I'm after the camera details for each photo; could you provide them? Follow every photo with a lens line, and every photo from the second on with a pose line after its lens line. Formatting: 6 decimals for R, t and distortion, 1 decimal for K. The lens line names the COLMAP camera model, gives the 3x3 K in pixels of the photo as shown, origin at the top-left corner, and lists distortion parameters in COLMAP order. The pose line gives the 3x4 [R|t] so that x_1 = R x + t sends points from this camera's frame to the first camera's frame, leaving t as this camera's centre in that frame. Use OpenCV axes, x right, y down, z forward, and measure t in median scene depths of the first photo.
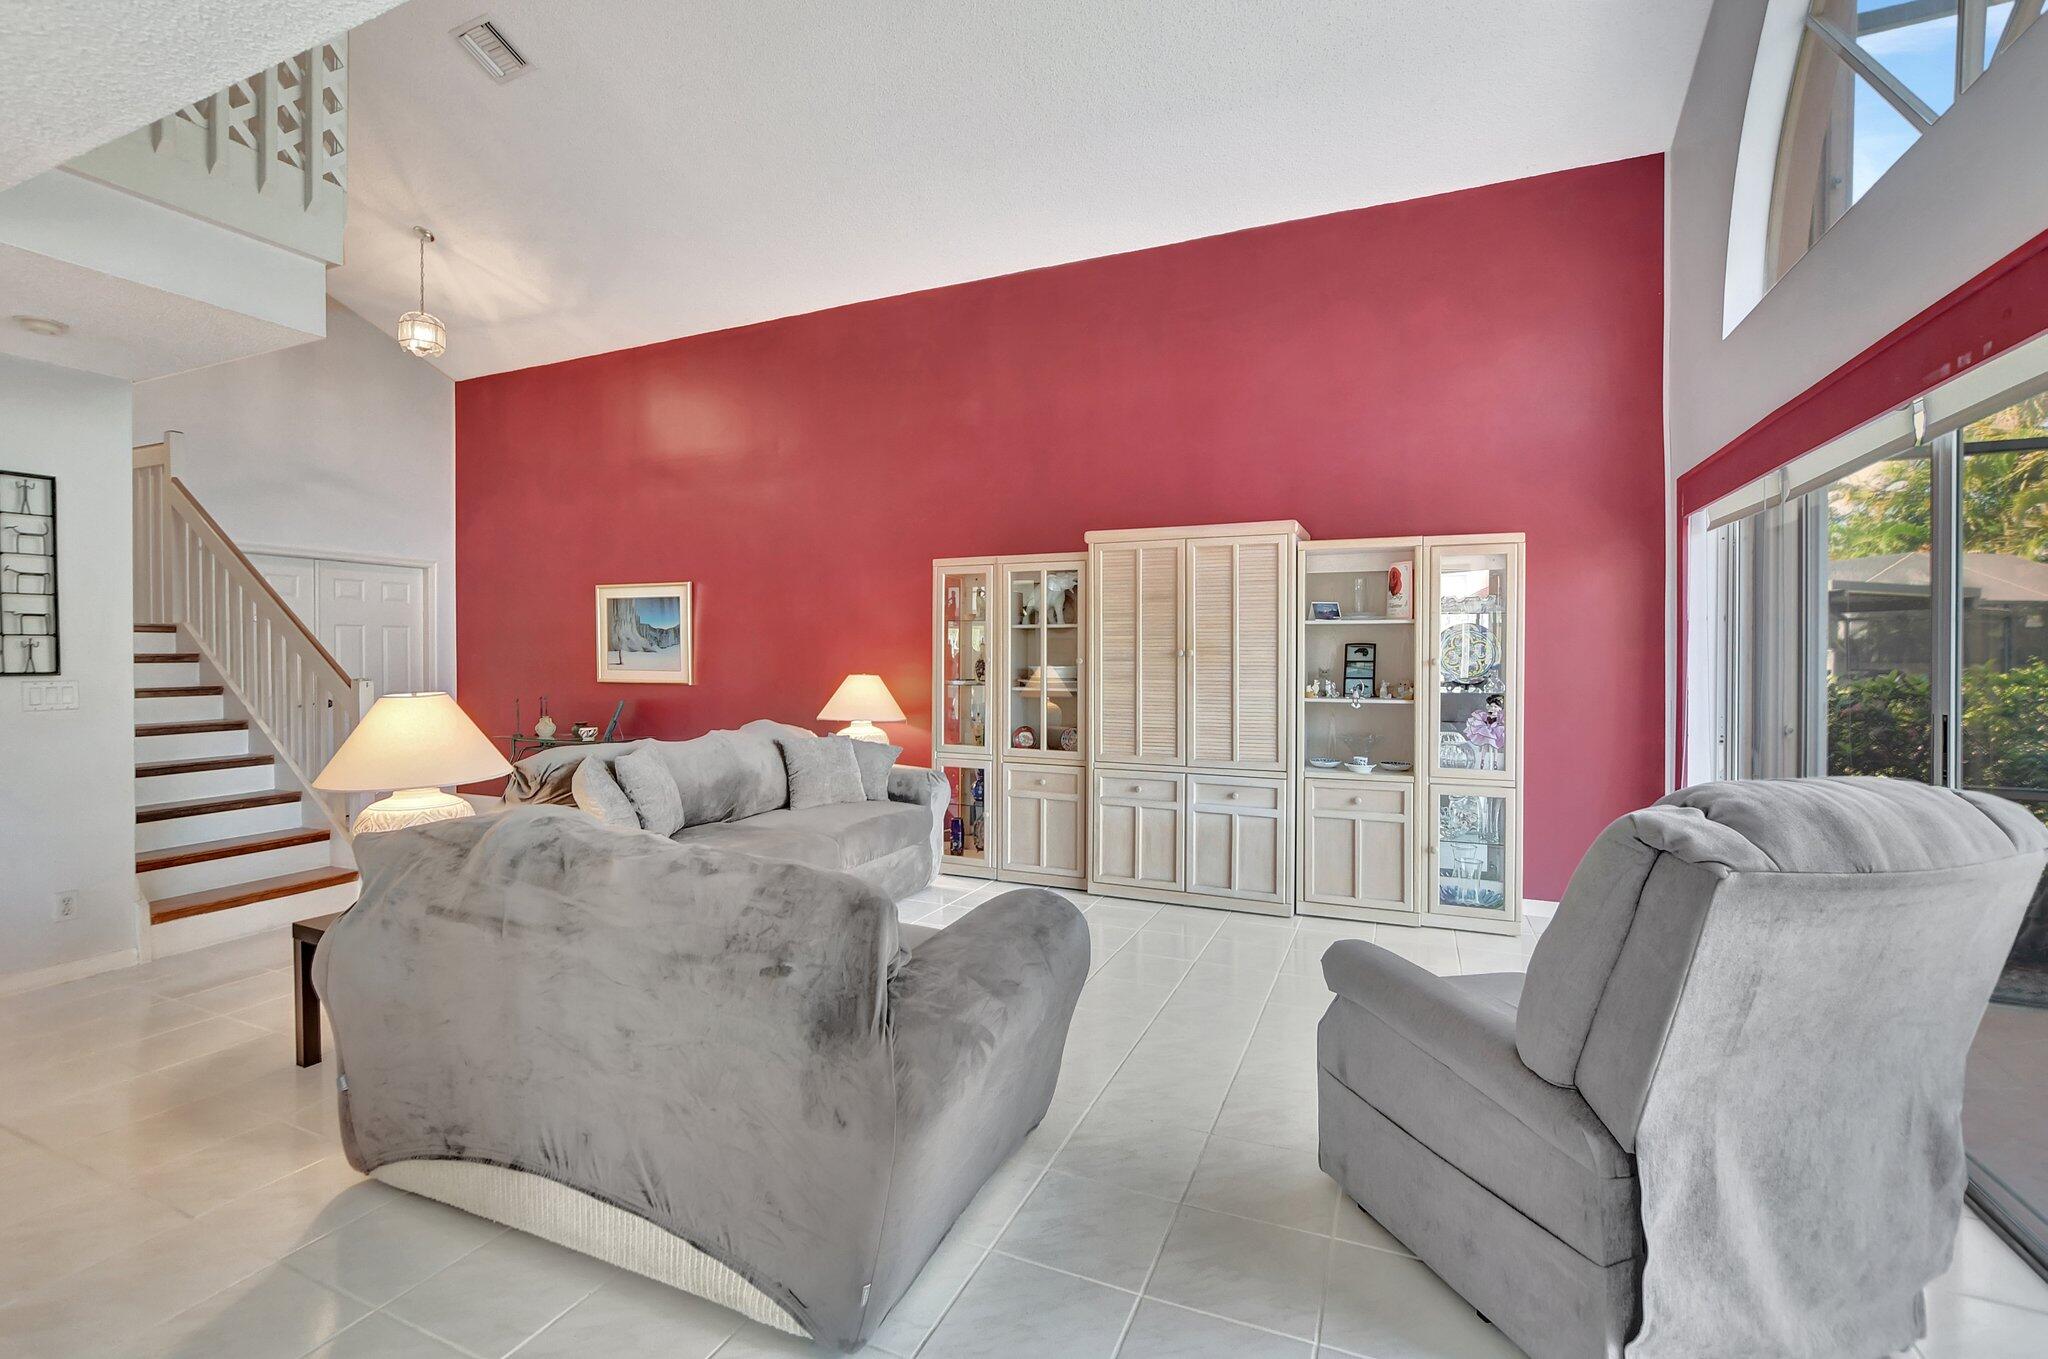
lens RADIAL K [[906.5, 0, 1014.3], [0, 906.5, 665.4], [0, 0, 1]] dist [-0.002267, -0.000499]
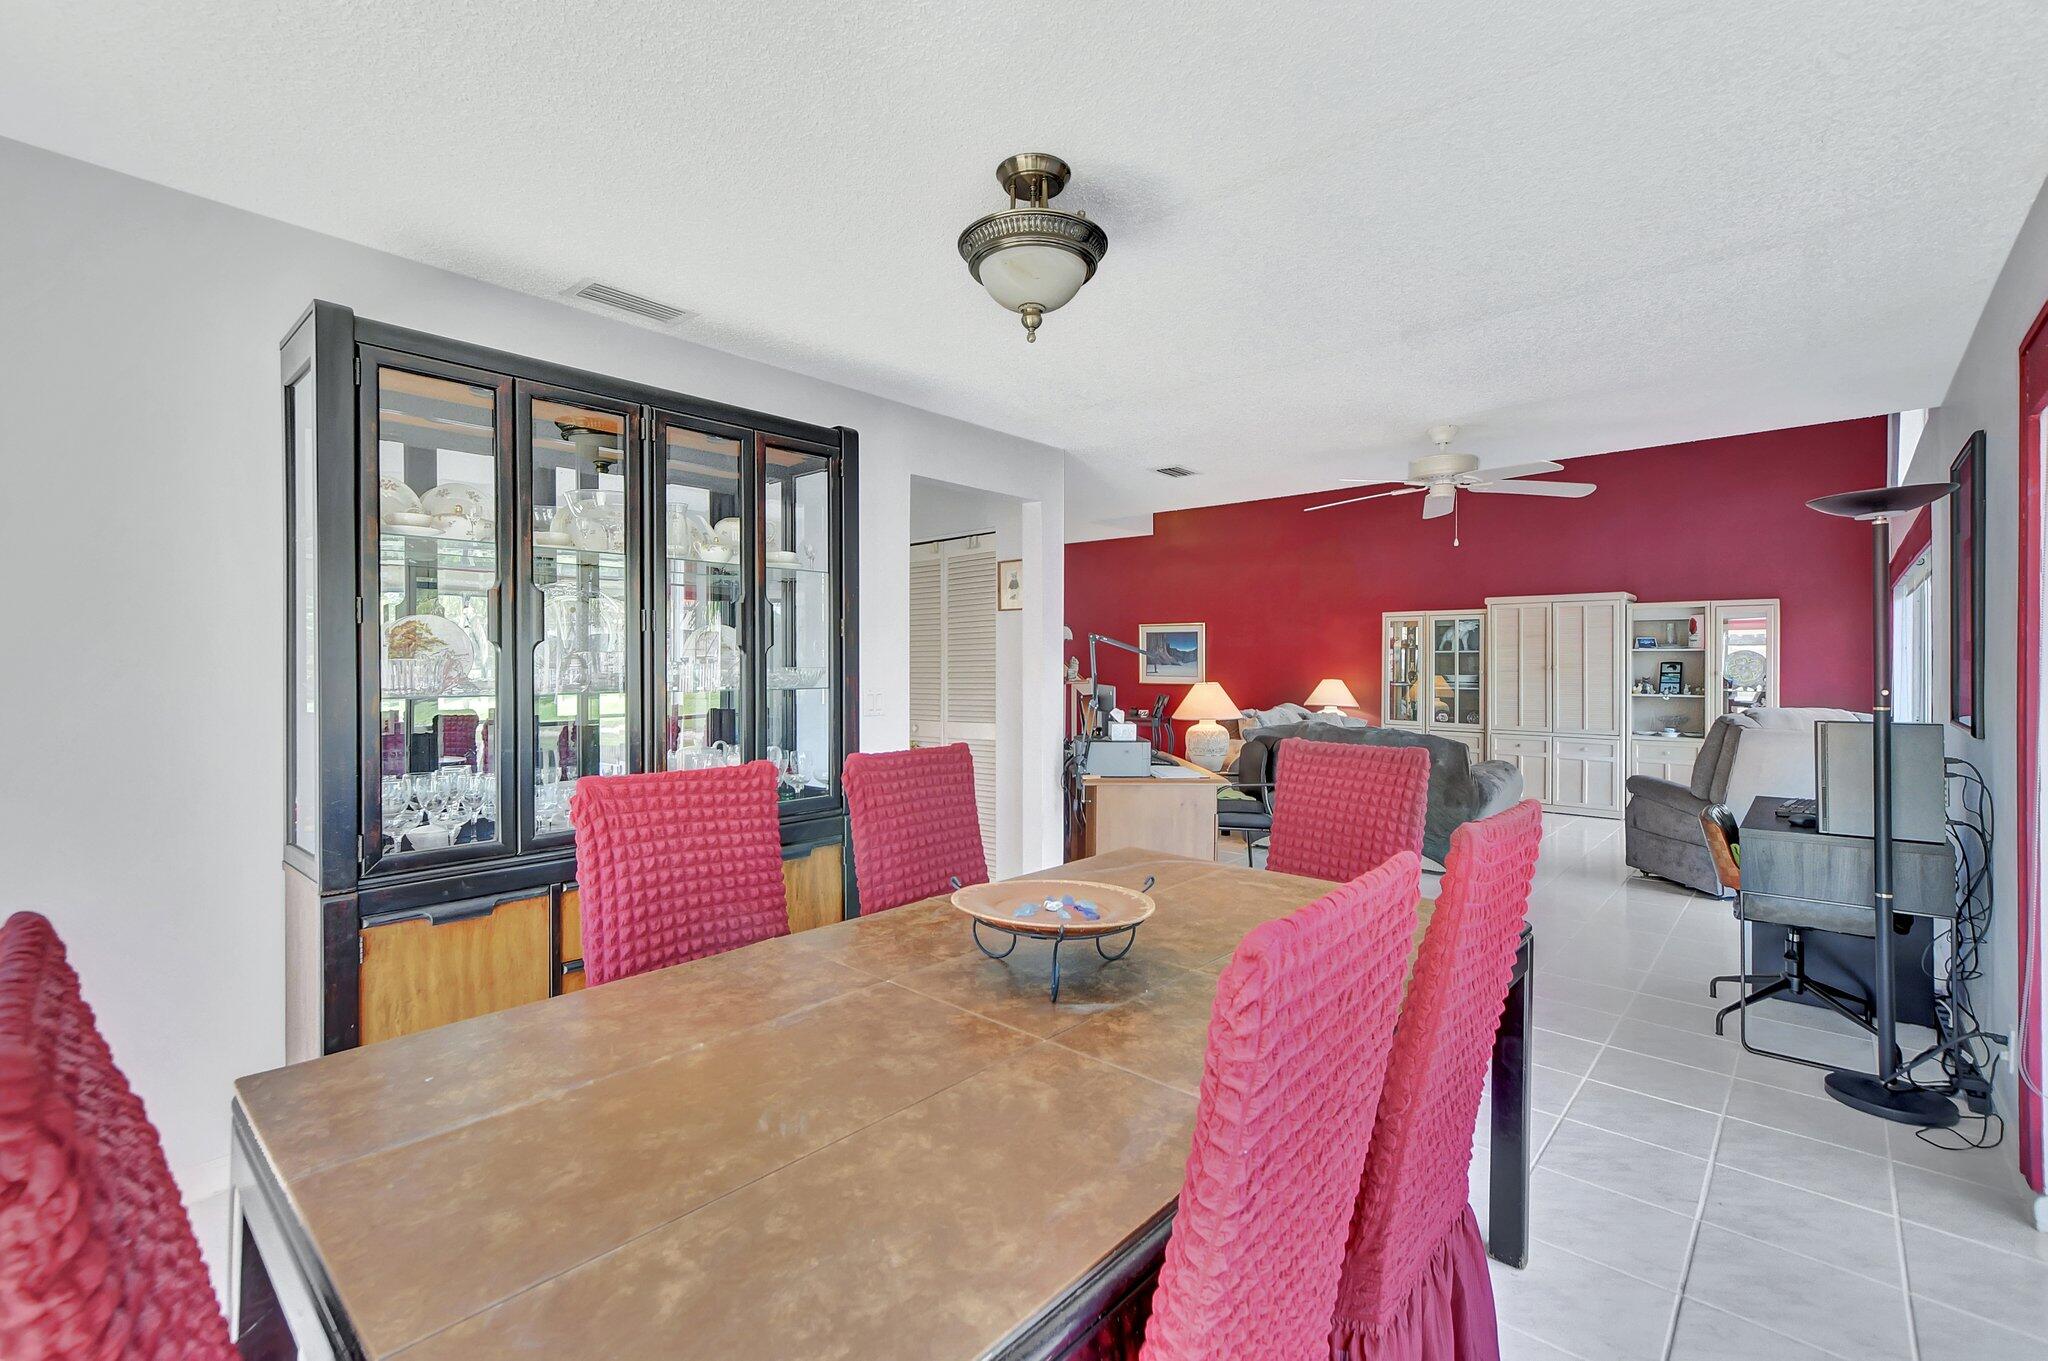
lens RADIAL K [[901.3, 0, 993.9], [0, 901.3, 669.8], [0, 0, 1]] dist [-0.000637, -0.000052]
pose [[0.945691, 0.002792, -0.325056, -0.257054], [-0.004142, 0.999985, -0.003460, 0.001239], [0.325041, 0.004619, 0.945689, -0.966826]]
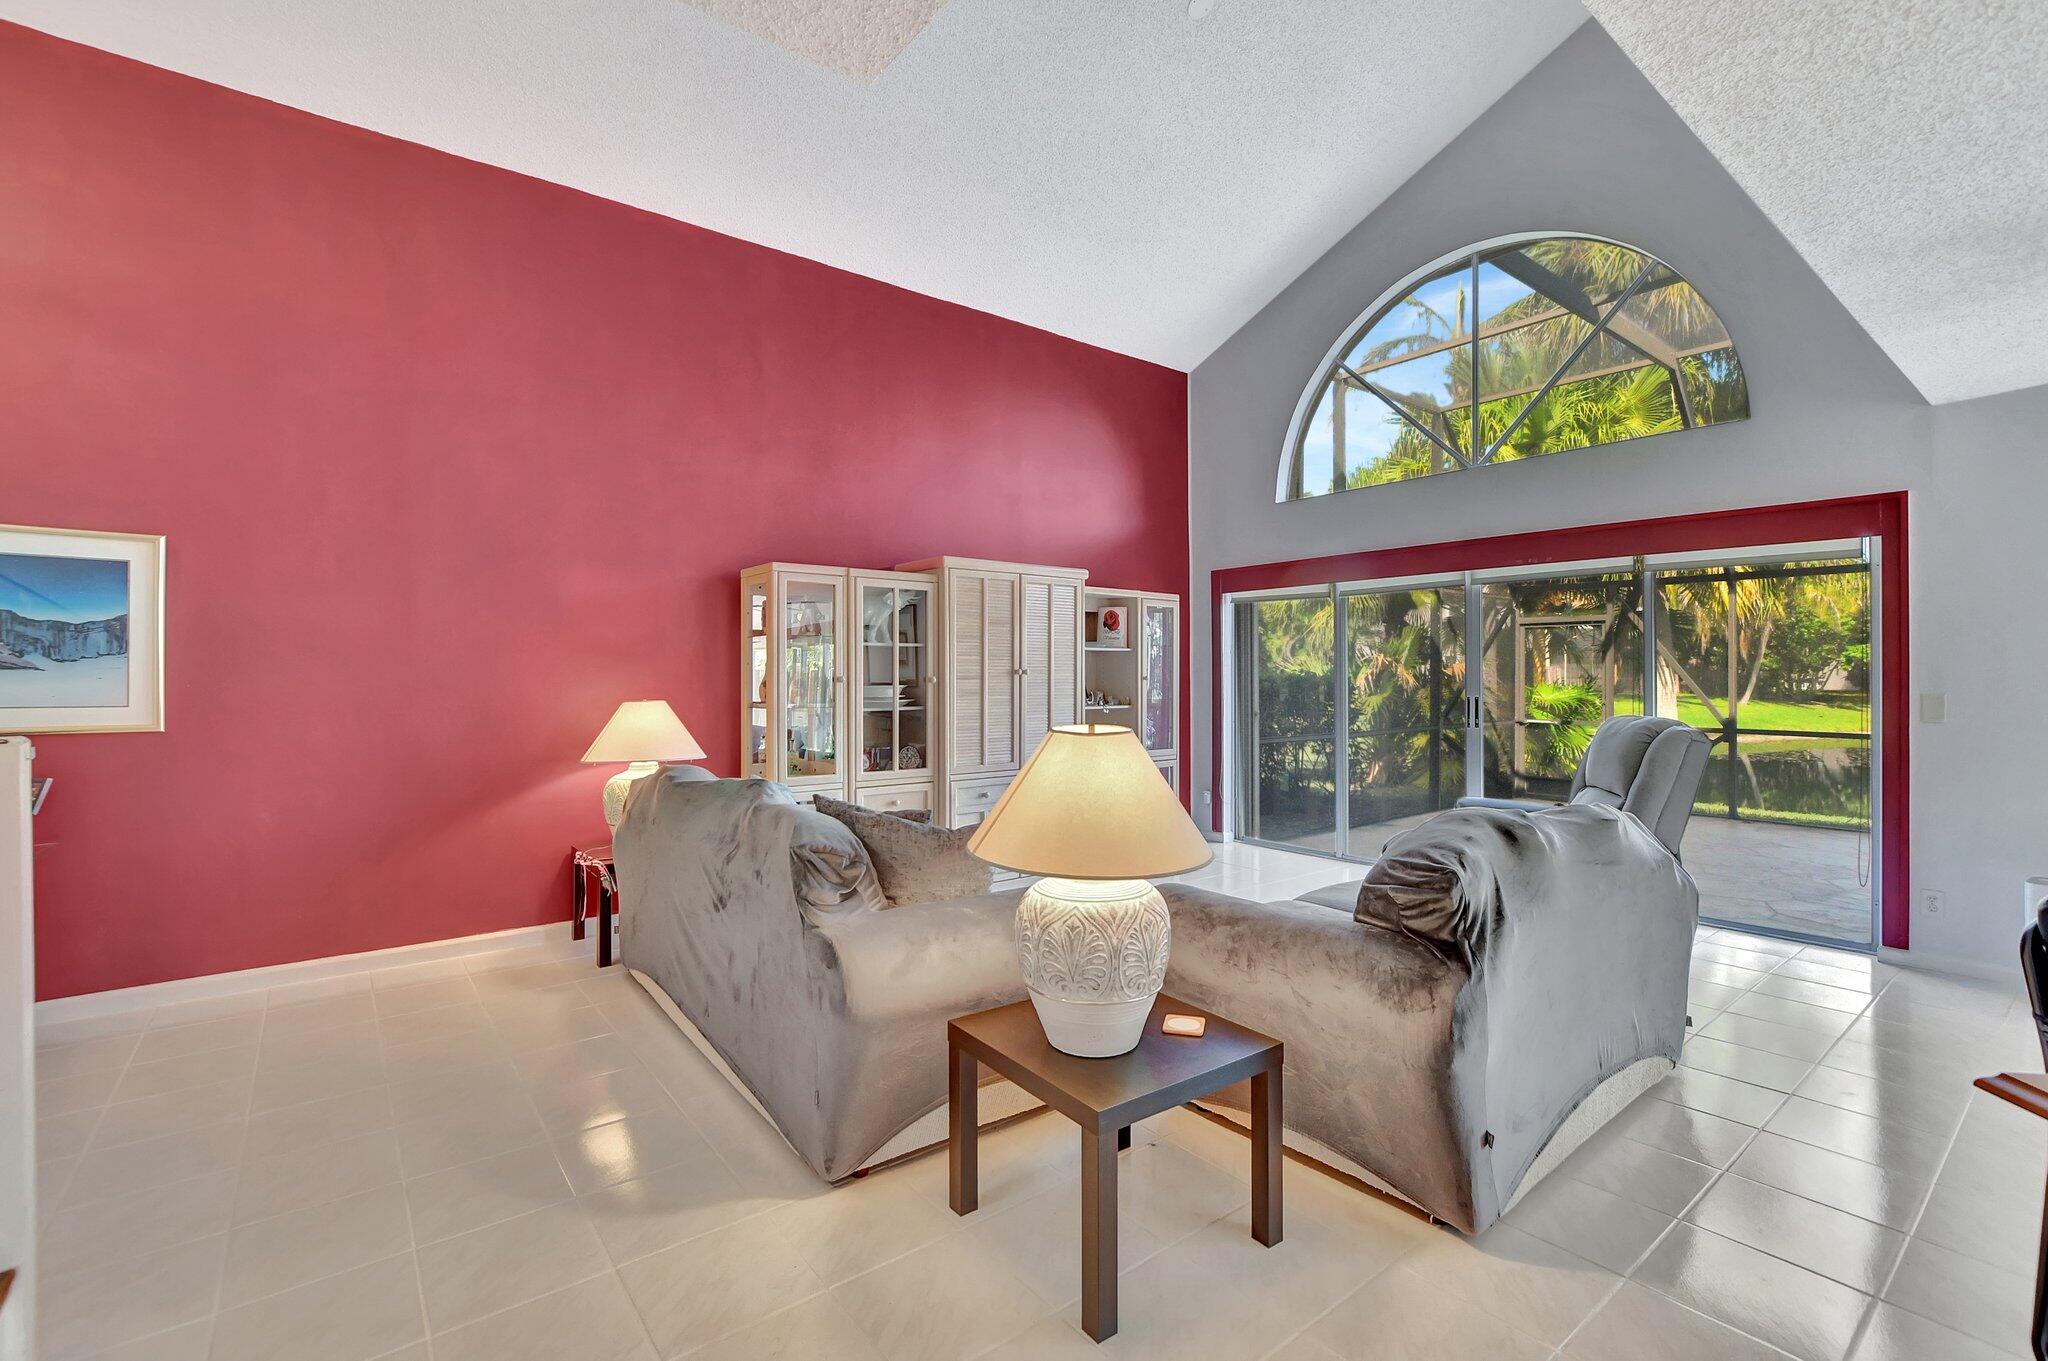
lens RADIAL K [[906.5, 0, 1014.3], [0, 906.5, 666.4], [0, 0, 1]] dist [-0.002267, -0.000499]
pose [[0.473952, 0.002831, 0.880546, -0.815637], [0.008458, 0.999934, -0.007767, -0.011623], [-0.880510, 0.011129, 0.473897, 0.439134]]
